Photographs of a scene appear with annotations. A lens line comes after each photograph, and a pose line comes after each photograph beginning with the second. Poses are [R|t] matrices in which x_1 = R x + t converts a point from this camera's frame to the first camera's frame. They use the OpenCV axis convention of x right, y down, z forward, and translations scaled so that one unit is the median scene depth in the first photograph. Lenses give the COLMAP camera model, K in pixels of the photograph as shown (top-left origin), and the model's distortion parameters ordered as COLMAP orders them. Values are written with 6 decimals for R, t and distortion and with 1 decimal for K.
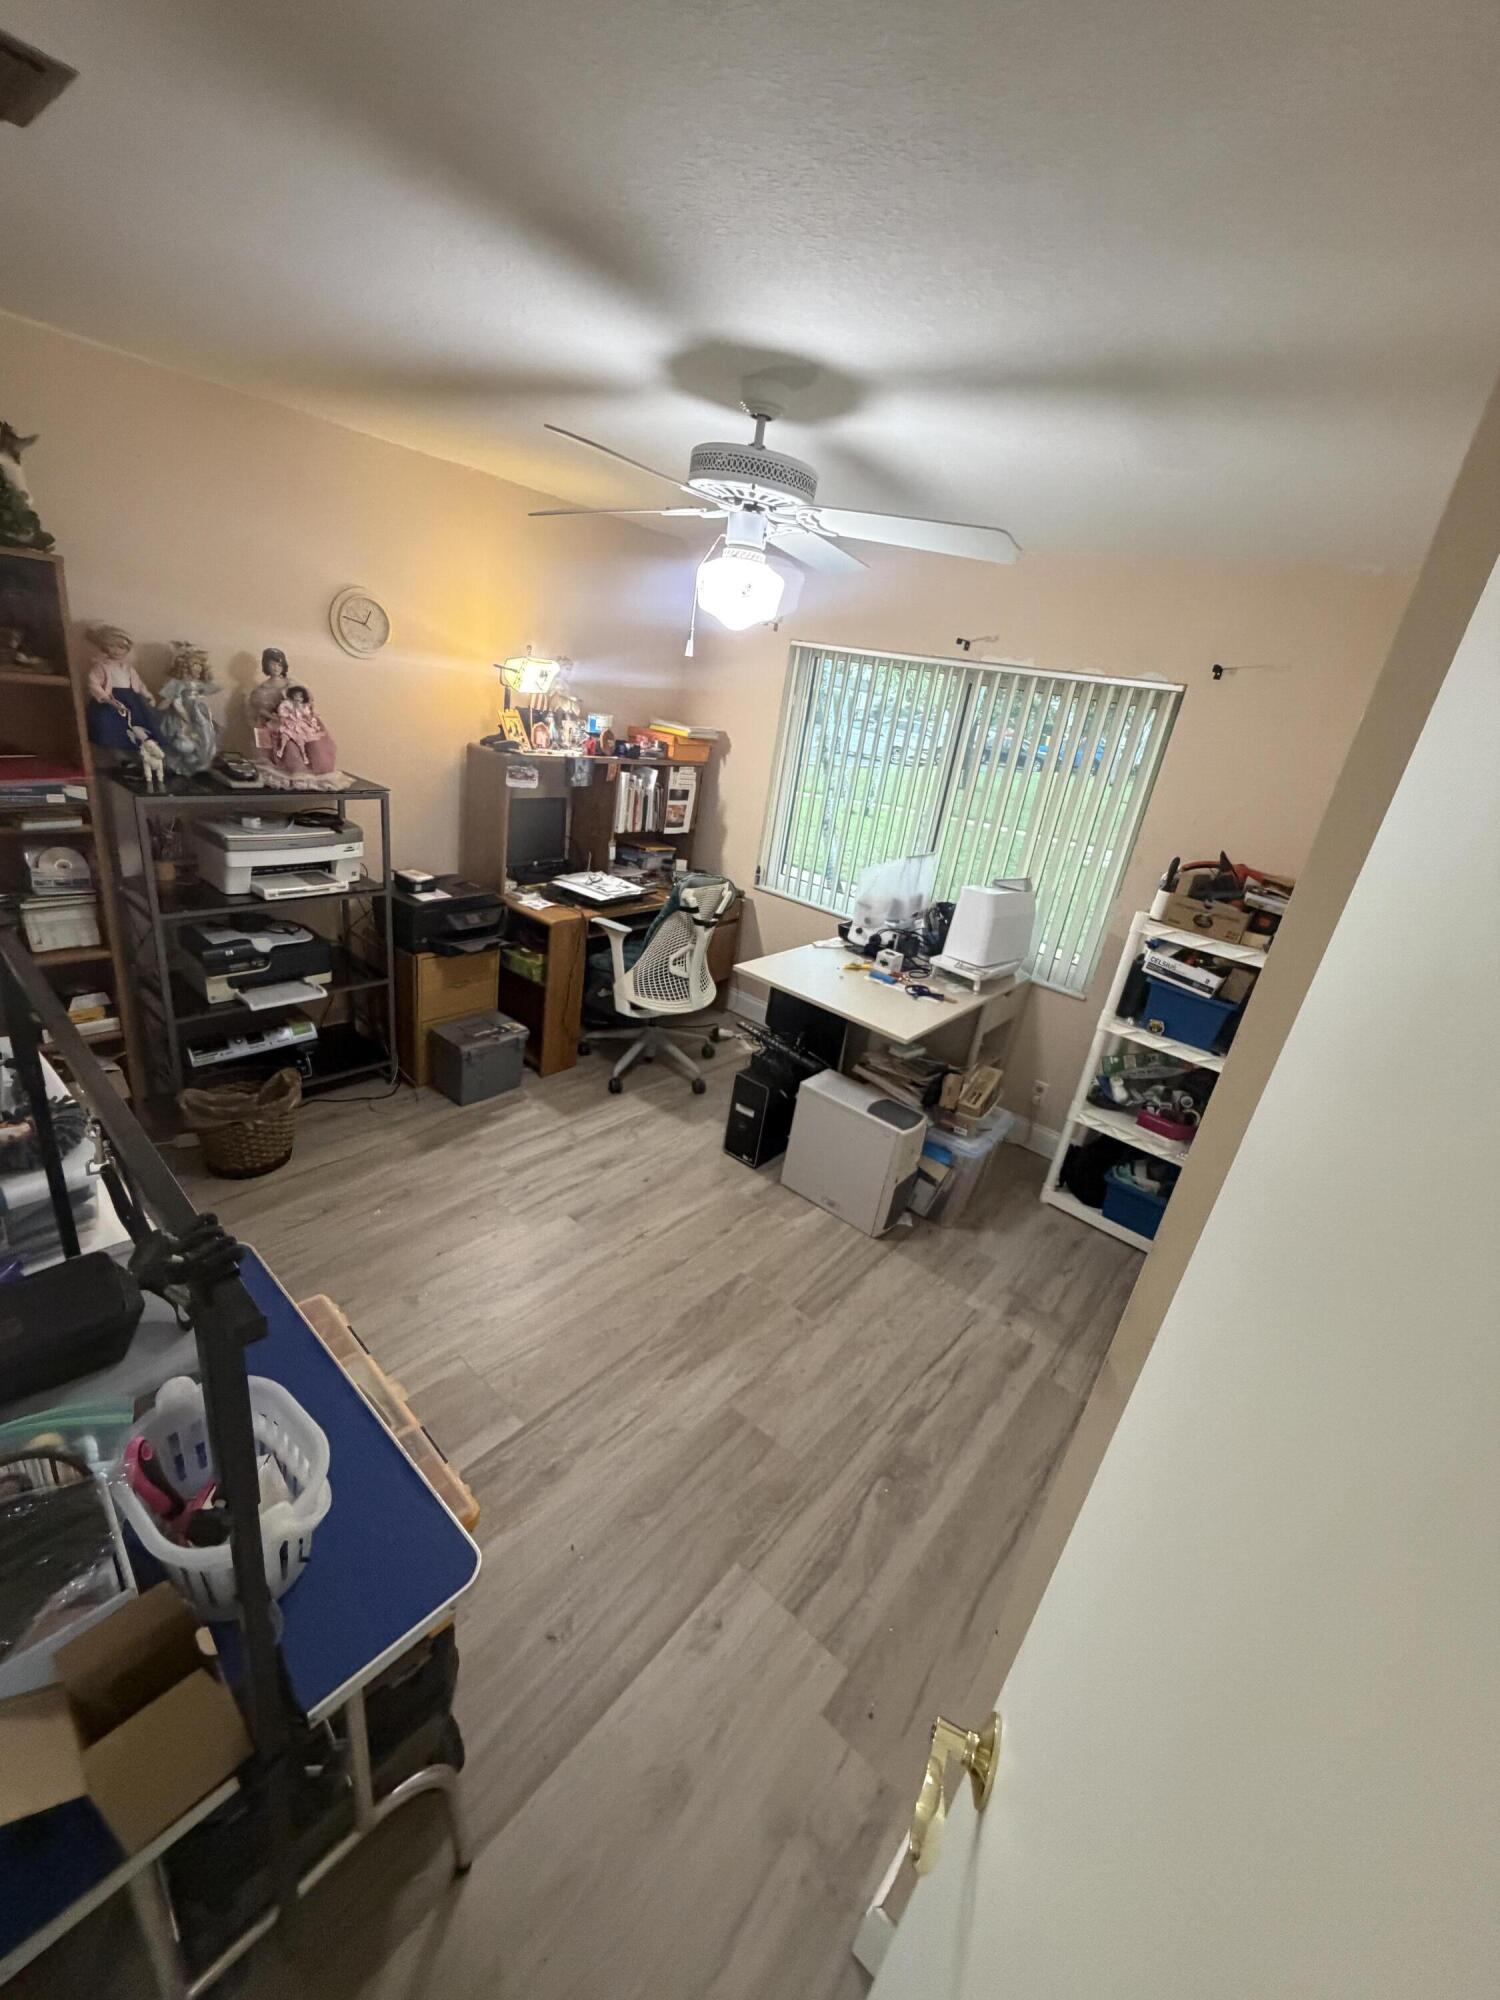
lens RADIAL K [[795.2, 0, 750.0], [0, 795.2, 1000.0], [0, 0, 1]] dist [0.001611, -0.000052]
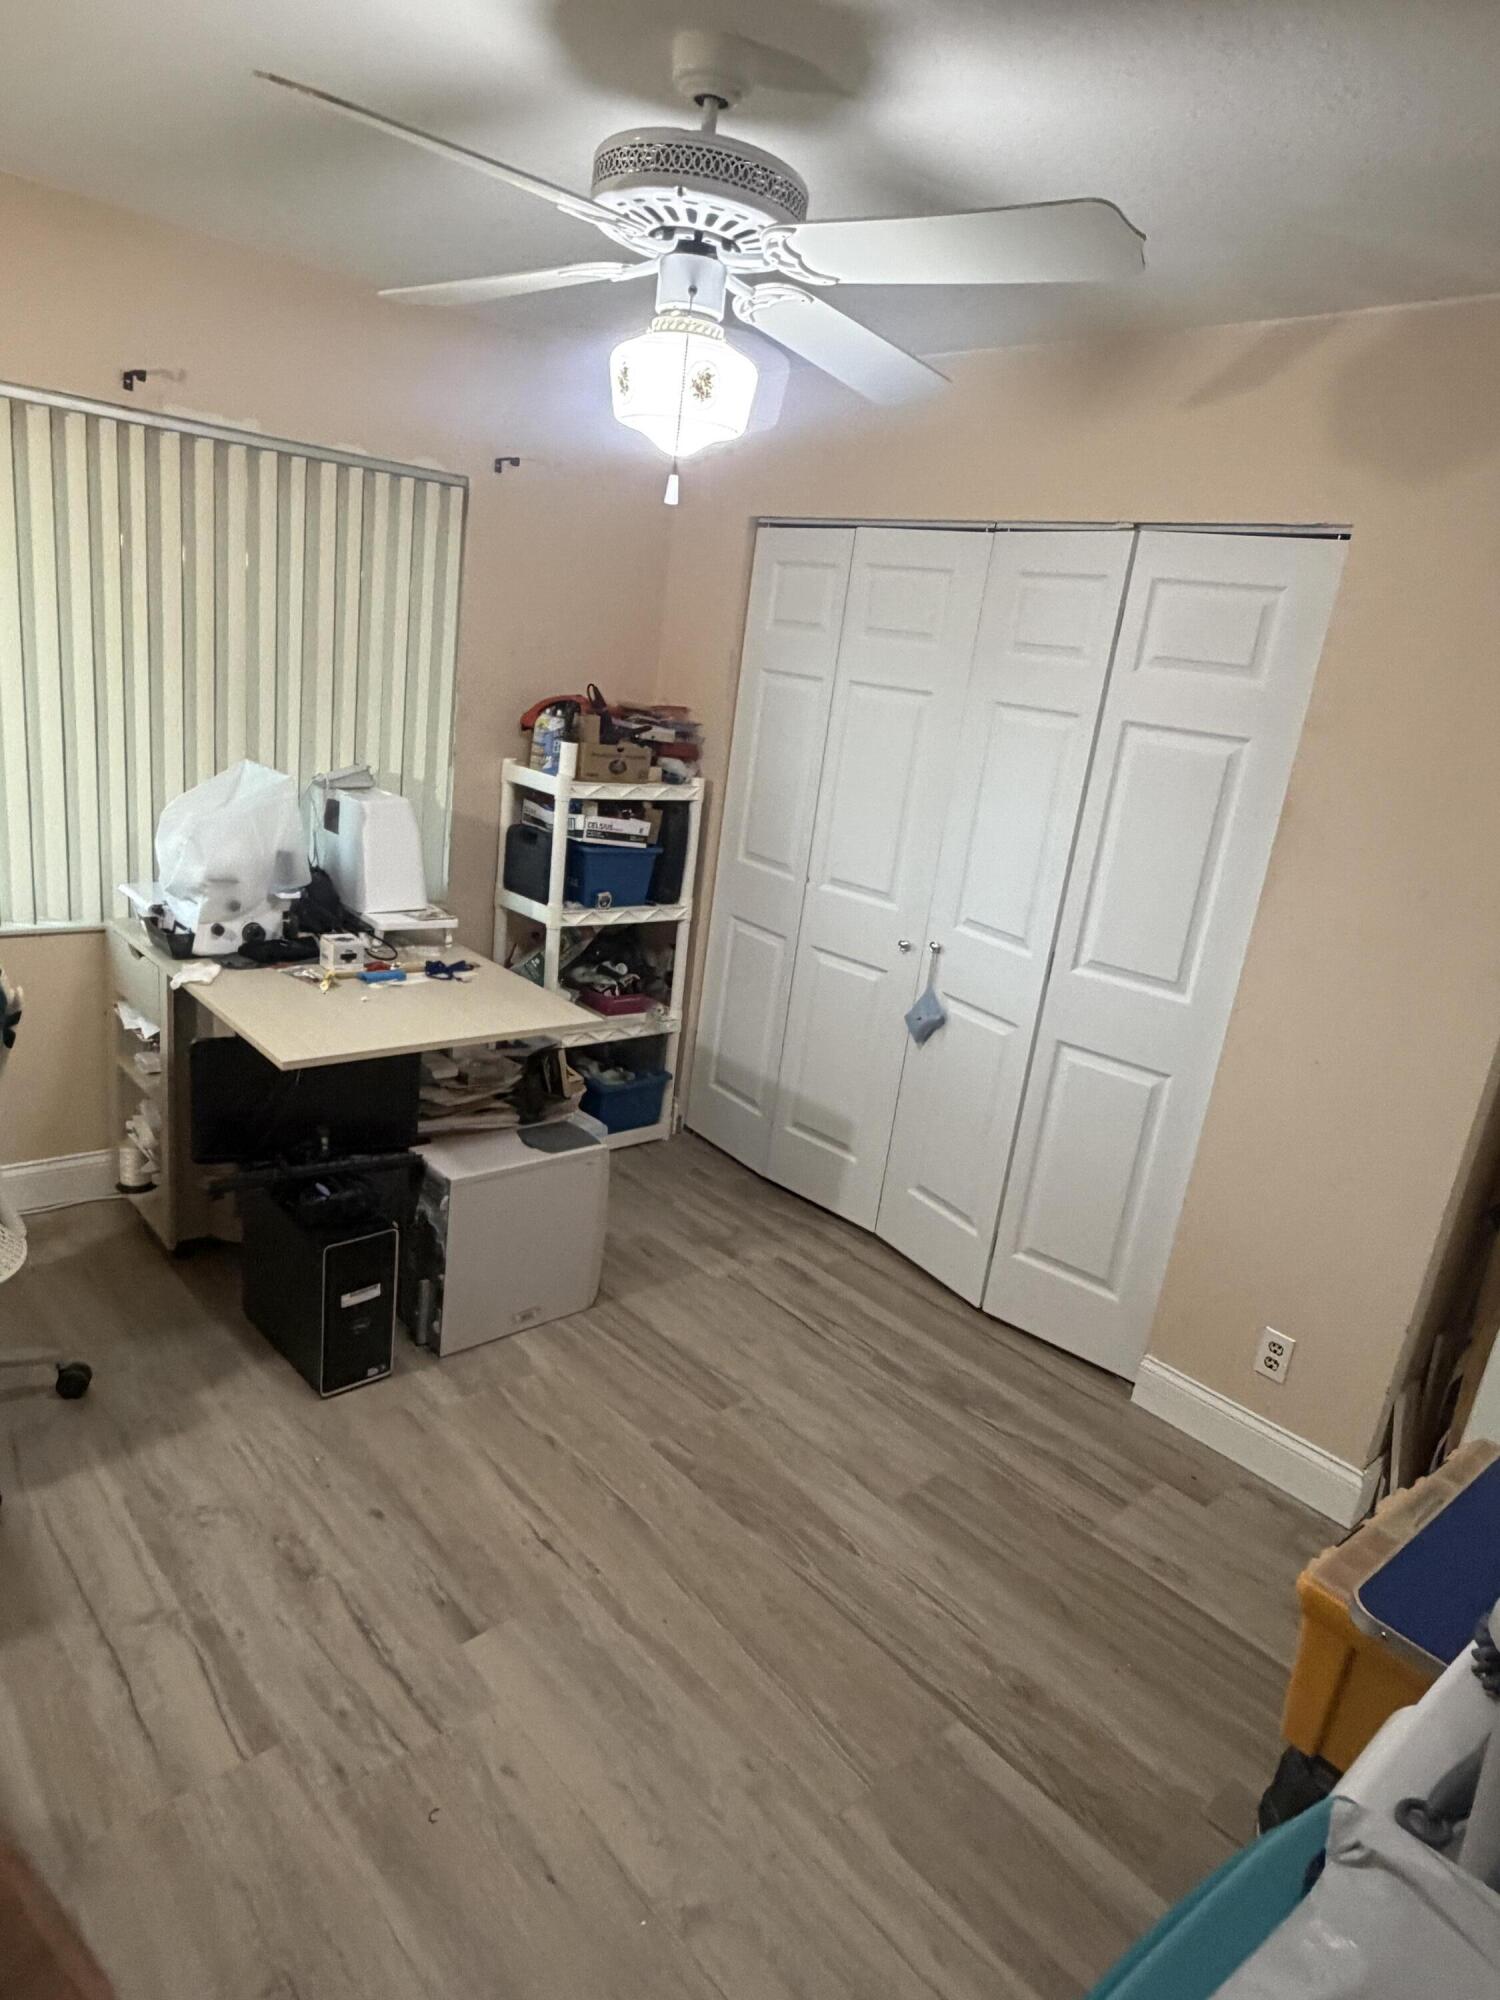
lens RADIAL K [[1189.1, 0, 750.0], [0, 1189.1, 1000.0], [0, 0, 1]] dist [0.003158, 0.001067]
pose [[0.172313, -0.397553, 0.901254, -0.672697], [0.275051, 0.897967, 0.343516, -0.271944], [-0.945862, 0.188698, 0.264079, 0.550189]]
